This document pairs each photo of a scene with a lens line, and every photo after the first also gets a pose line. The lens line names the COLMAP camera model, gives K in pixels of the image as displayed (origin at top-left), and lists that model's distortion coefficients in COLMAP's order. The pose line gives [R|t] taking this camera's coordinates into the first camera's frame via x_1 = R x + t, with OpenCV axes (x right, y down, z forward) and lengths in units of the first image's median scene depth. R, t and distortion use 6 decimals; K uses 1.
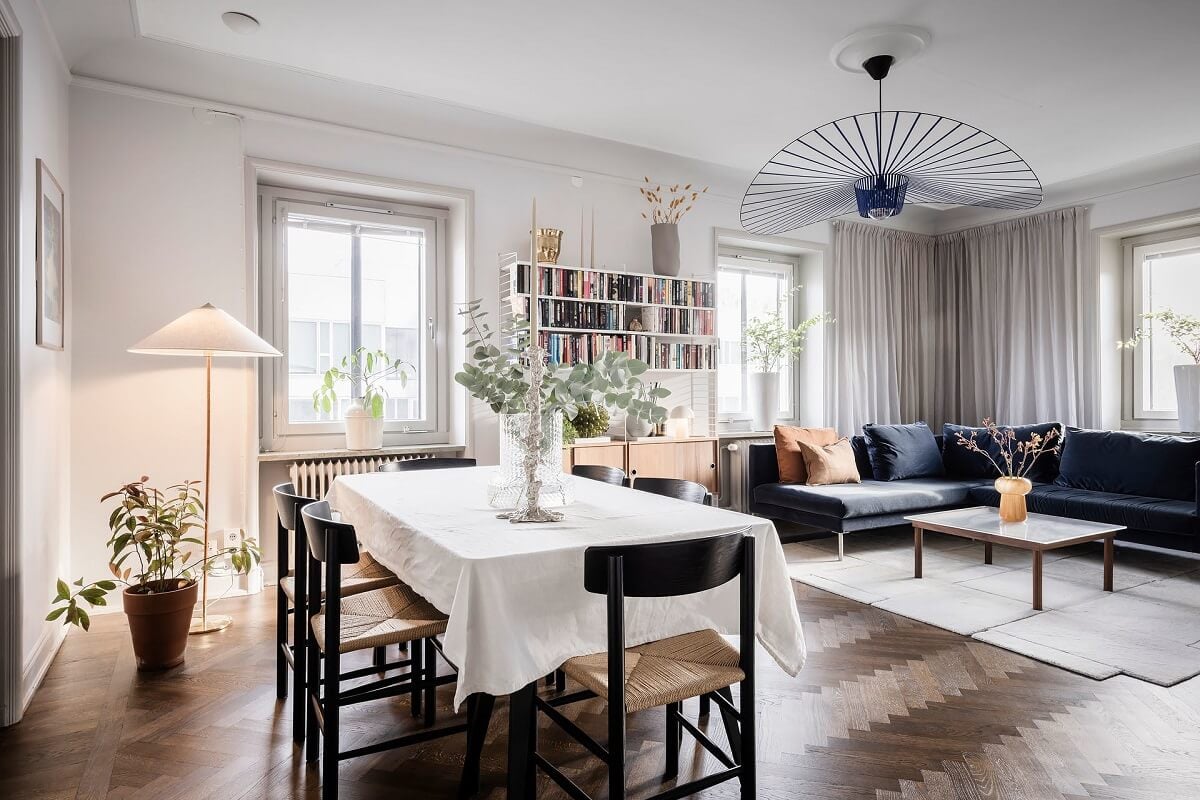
lens RADIAL K [[700.3, 0, 605.0], [0, 700.3, 396.8], [0, 0, 1]] dist [0.001672, 0.000297]
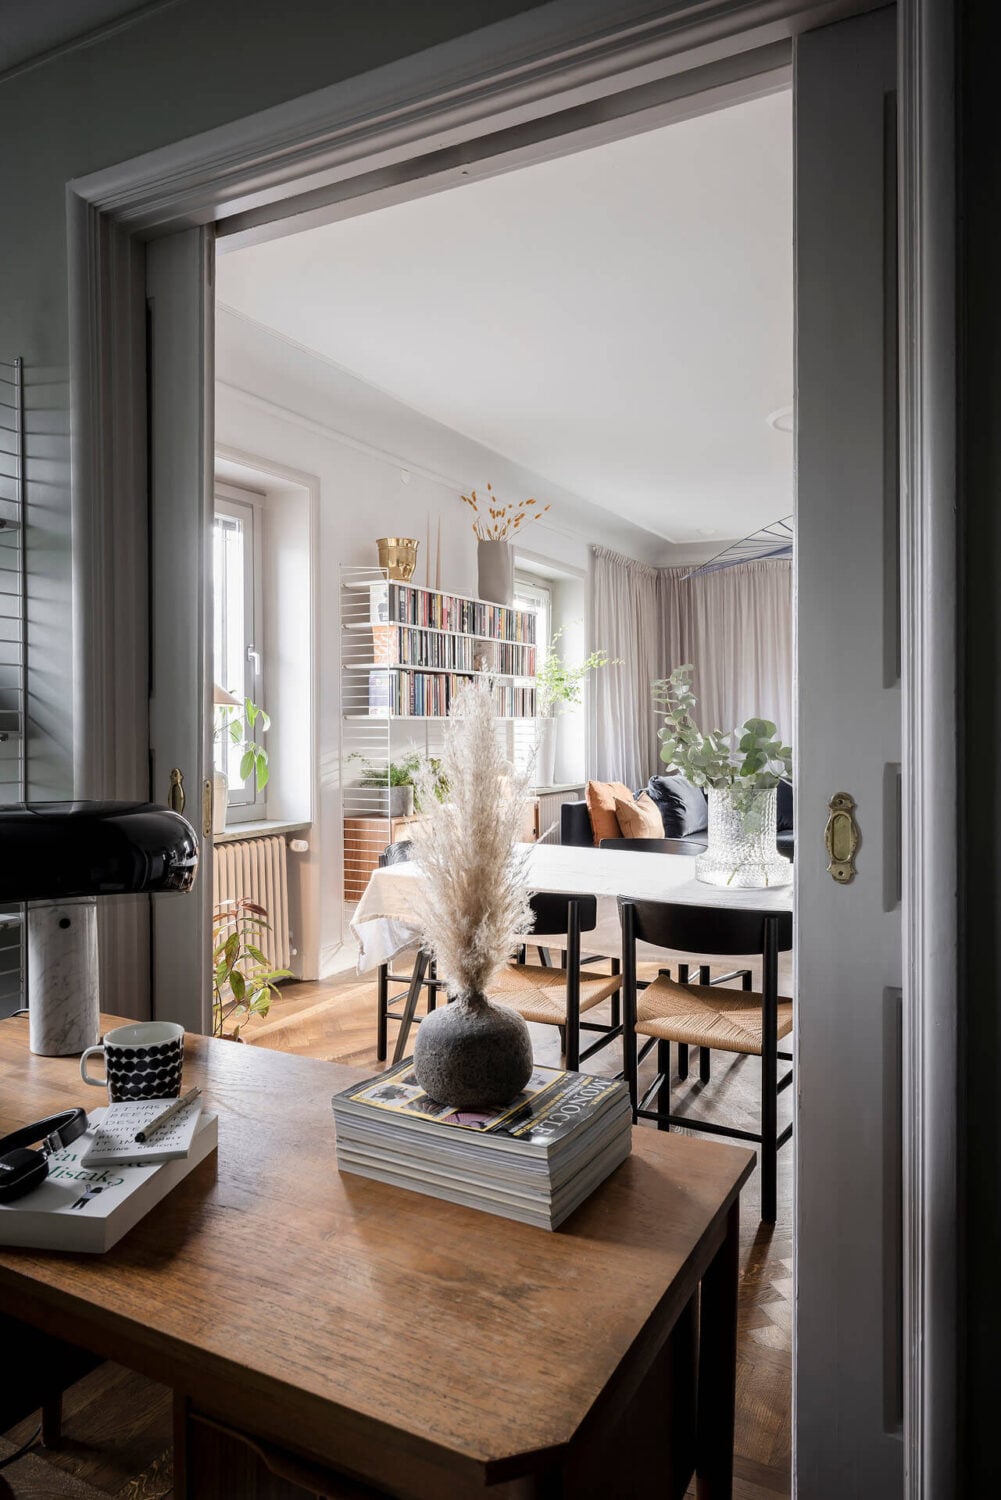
lens RADIAL K [[981.7, 0, 508.0], [0, 981.7, 720.9], [0, 0, 1]] dist [0.032340, -0.001322]
pose [[0.852314, 0.009495, 0.522944, -0.538541], [-0.008091, 0.999955, -0.004969, -0.030229], [-0.522968, 0.000004, 0.852353, 0.001248]]
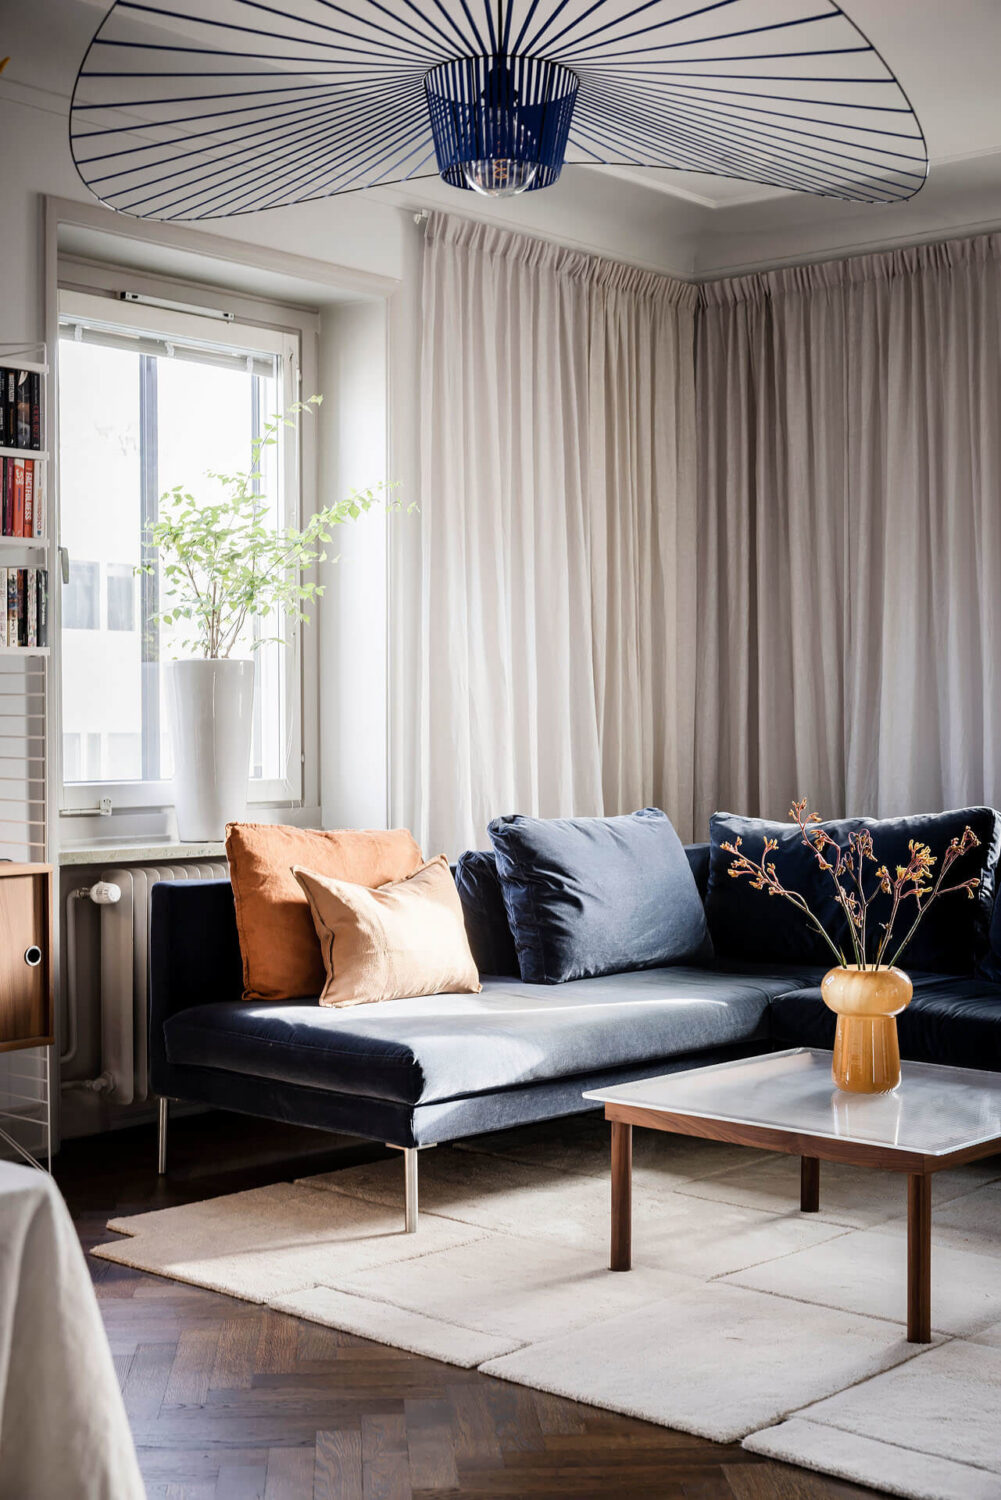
lens RADIAL K [[2095.9, 0, 500.5], [0, 2095.9, 750.0], [0, 0, 1]] dist [0.014778, 0.043782]
pose [[0.945113, 0.001522, 0.326740, 0.048347], [-0.004377, 0.999958, 0.008001, -0.001790], [-0.326714, -0.008991, 0.945080, 0.047129]]
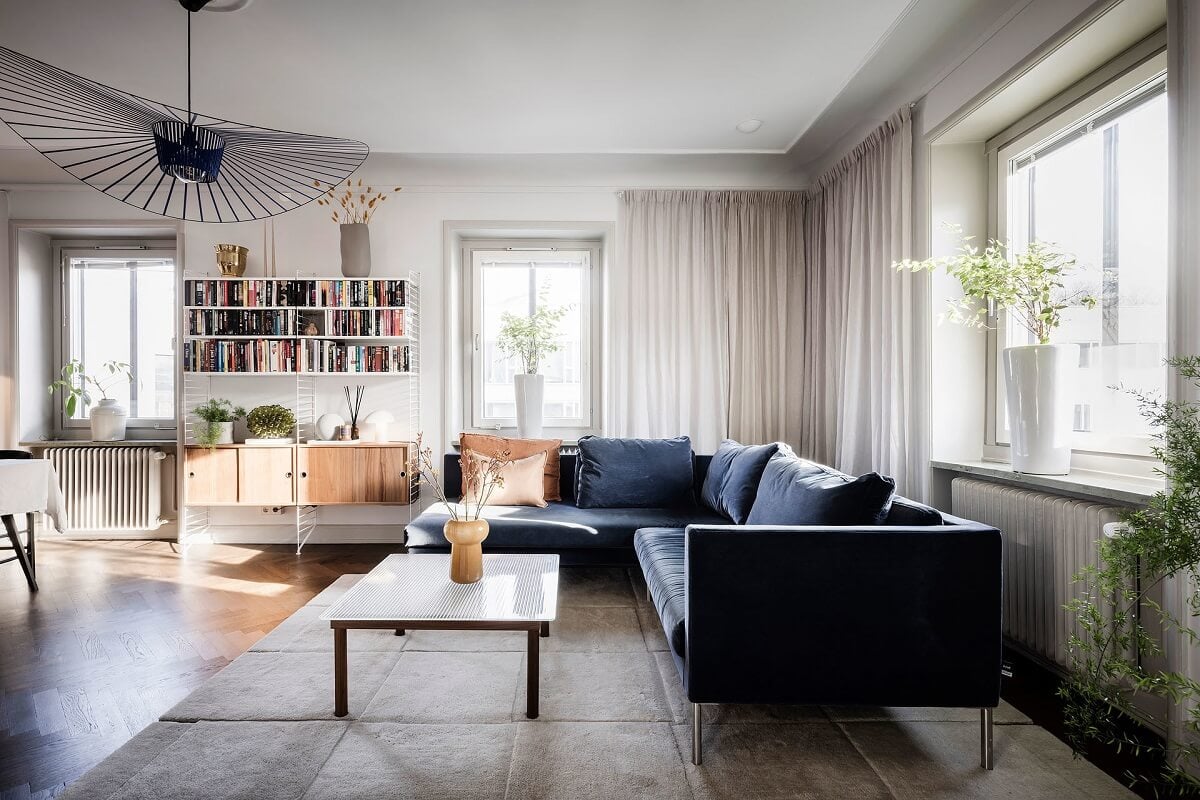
lens RADIAL K [[597.4, 0, 583.5], [0, 597.4, 402.4], [0, 0, 1]] dist [0.000782, -0.000512]
pose [[0.864698, 0.005738, -0.502260, 0.834282], [-0.005983, 0.999981, 0.001124, -0.000169], [0.502257, 0.002033, 0.864716, 0.461765]]
